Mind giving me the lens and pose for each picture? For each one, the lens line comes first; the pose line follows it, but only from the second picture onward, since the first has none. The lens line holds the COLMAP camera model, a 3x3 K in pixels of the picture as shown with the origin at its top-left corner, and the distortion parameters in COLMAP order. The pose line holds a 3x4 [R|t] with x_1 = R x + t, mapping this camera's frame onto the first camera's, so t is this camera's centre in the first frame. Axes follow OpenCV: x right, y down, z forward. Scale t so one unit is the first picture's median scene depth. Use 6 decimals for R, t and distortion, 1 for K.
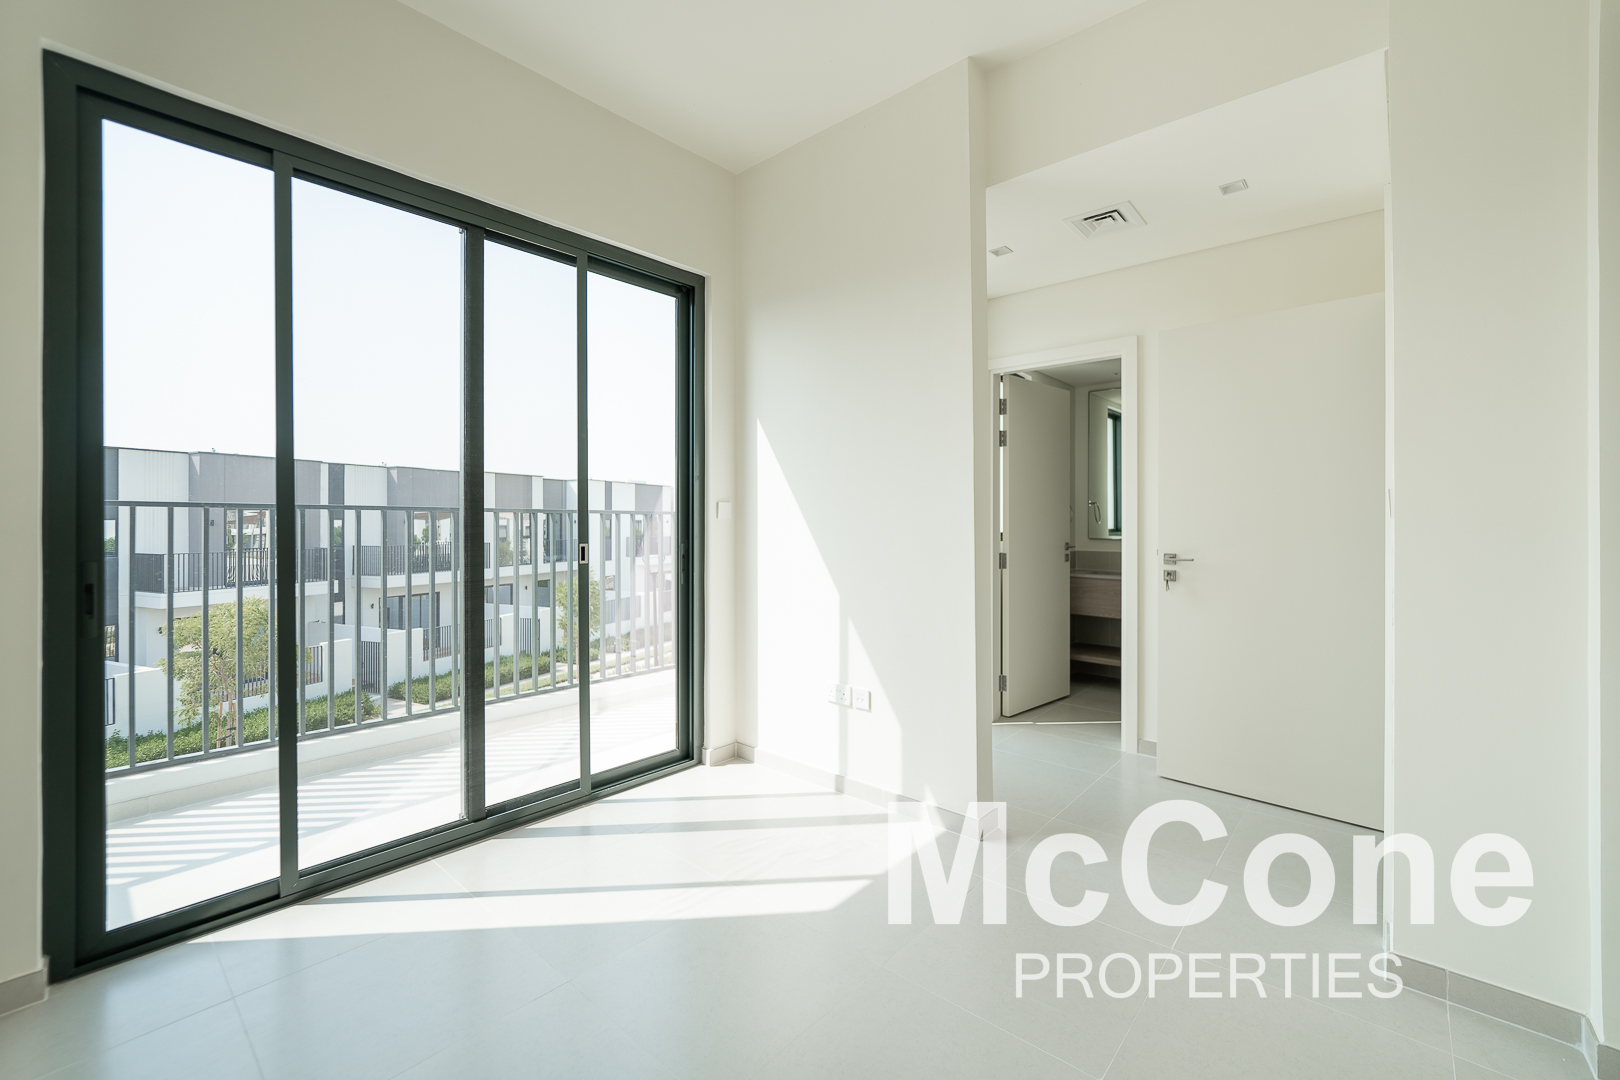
lens RADIAL K [[661.2, 0, 817.6], [0, 661.2, 520.4], [0, 0, 1]] dist [-0.000371, 0.000142]
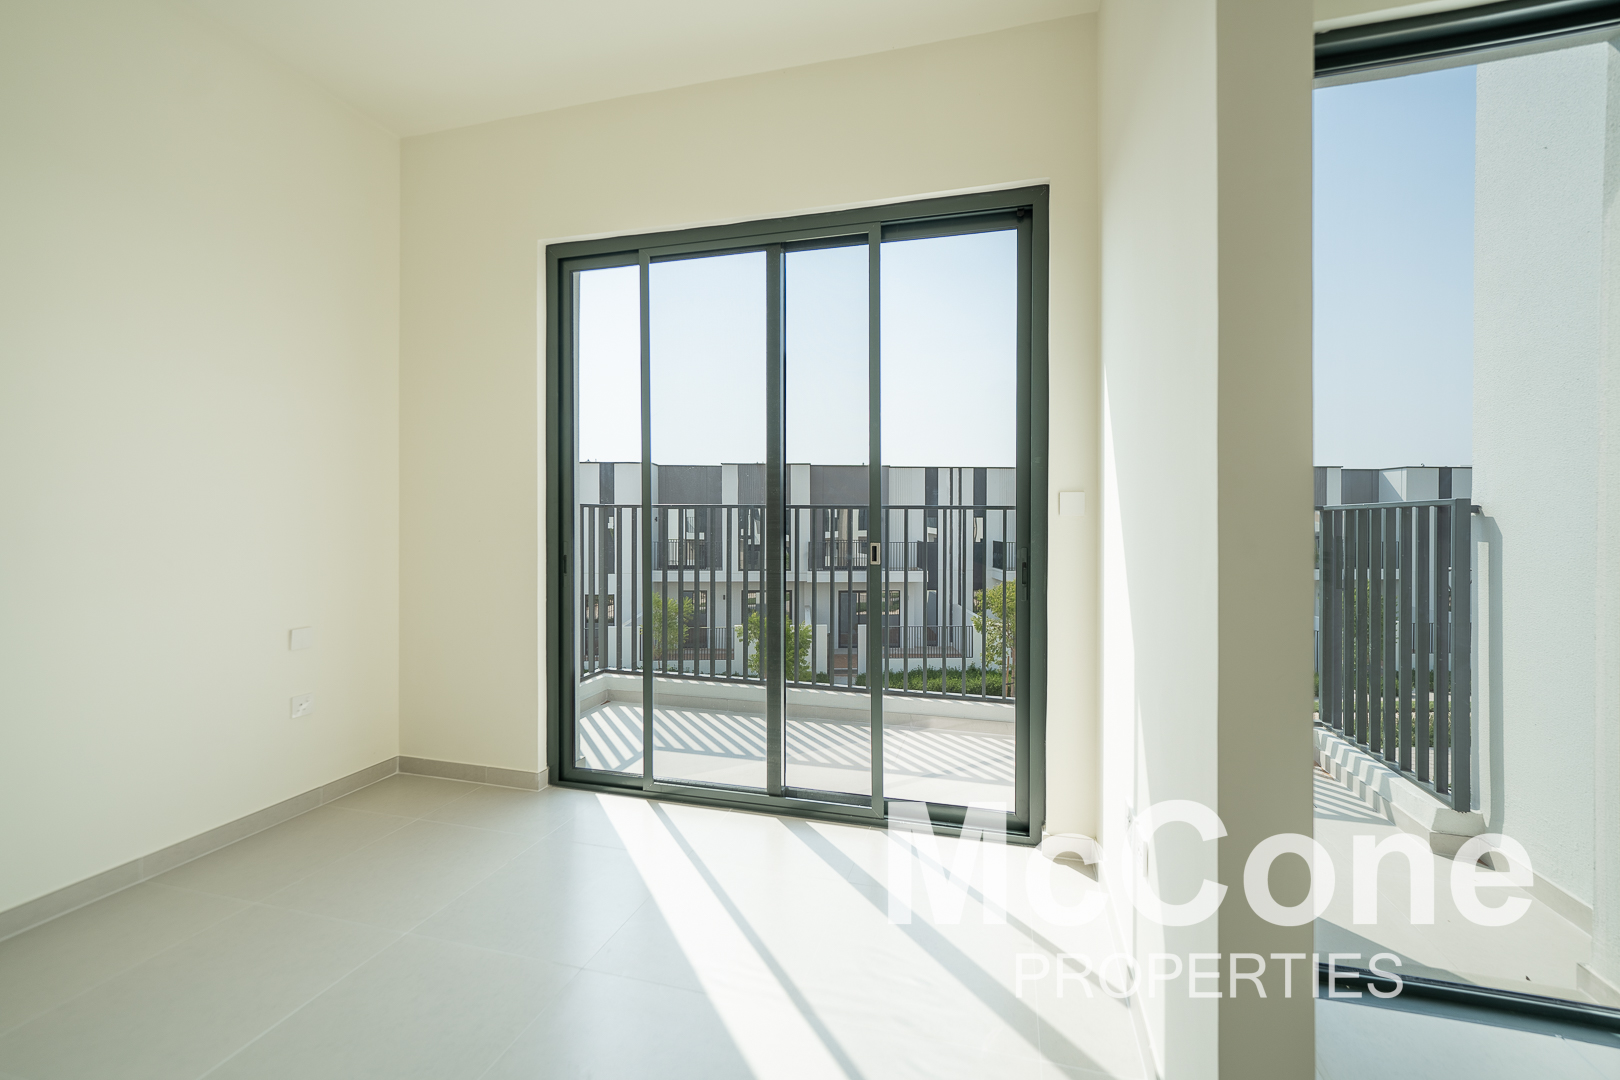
lens RADIAL K [[661.2, 0, 817.6], [0, 661.2, 520.4], [0, 0, 1]] dist [-0.000371, 0.000142]
pose [[0.454155, 0.004173, -0.890913, 0.433134], [-0.004425, 0.999987, 0.002428, 0.002790], [0.890912, 0.002840, 0.454167, 0.520378]]
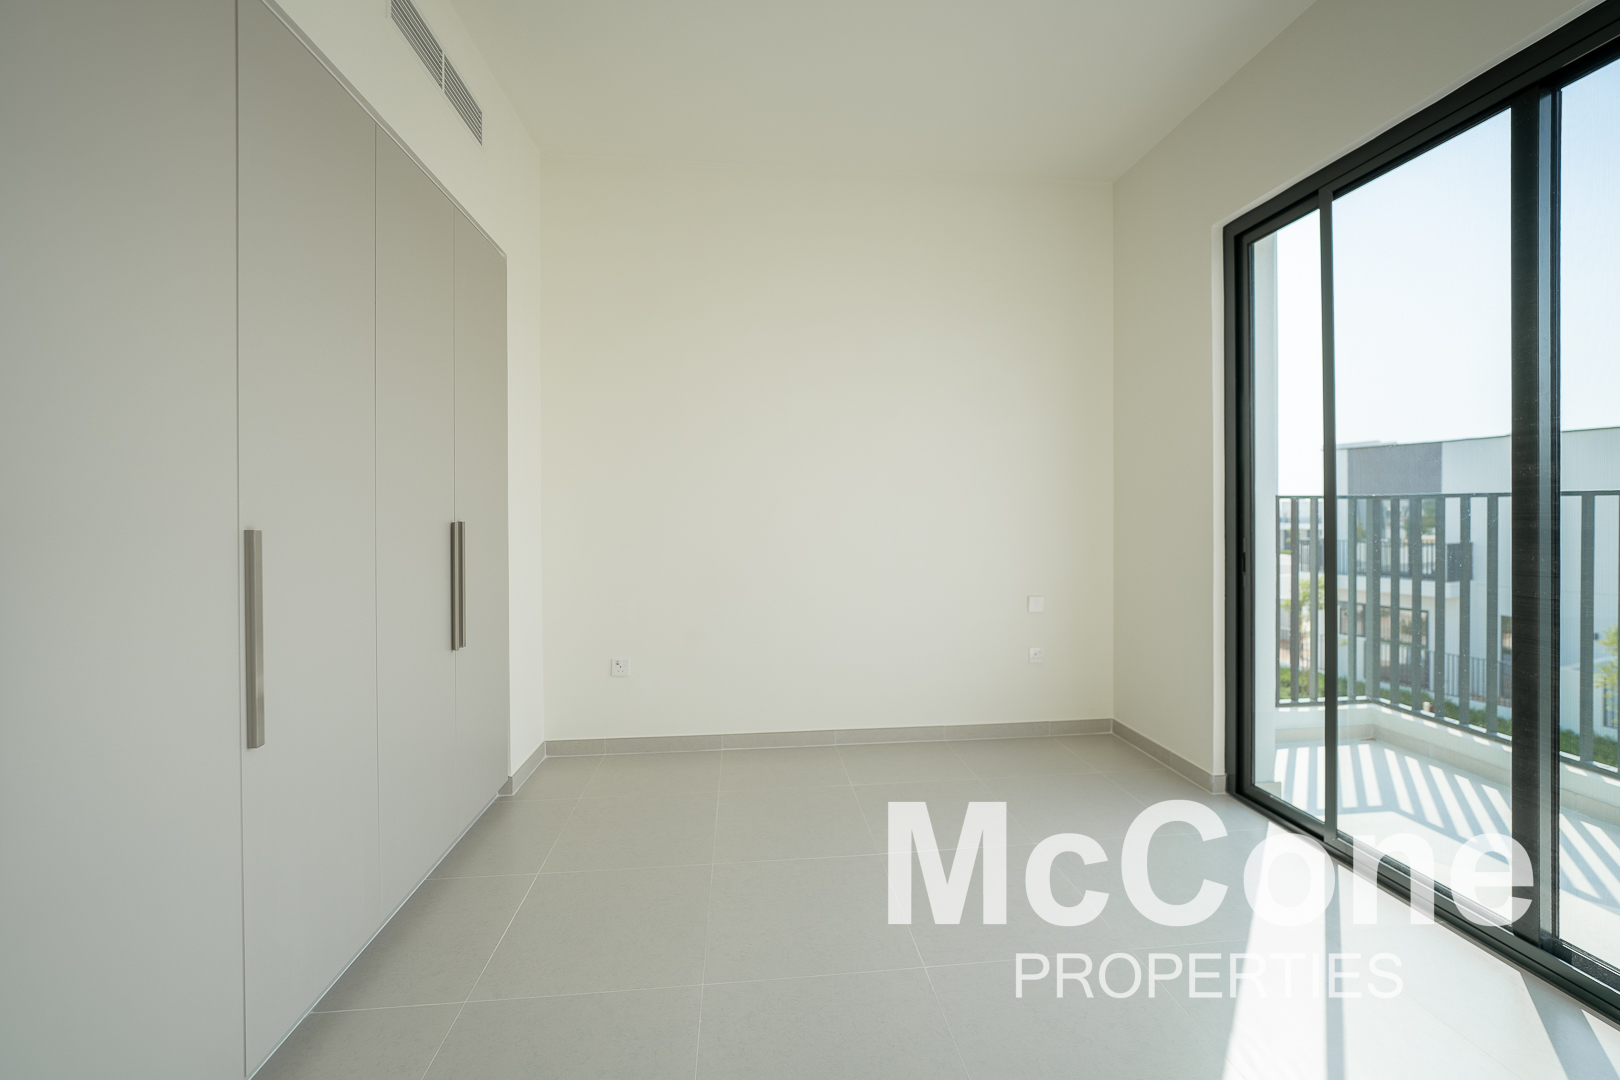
lens RADIAL K [[656.2, 0, 813.2], [0, 656.2, 514.5], [0, 0, 1]] dist [0.000645, 0.000311]
pose [[-0.667248, 0.004302, -0.744823, 0.460988], [-0.000064, 0.999983, 0.005833, 0.000768], [0.744835, 0.003939, -0.667237, 0.820202]]
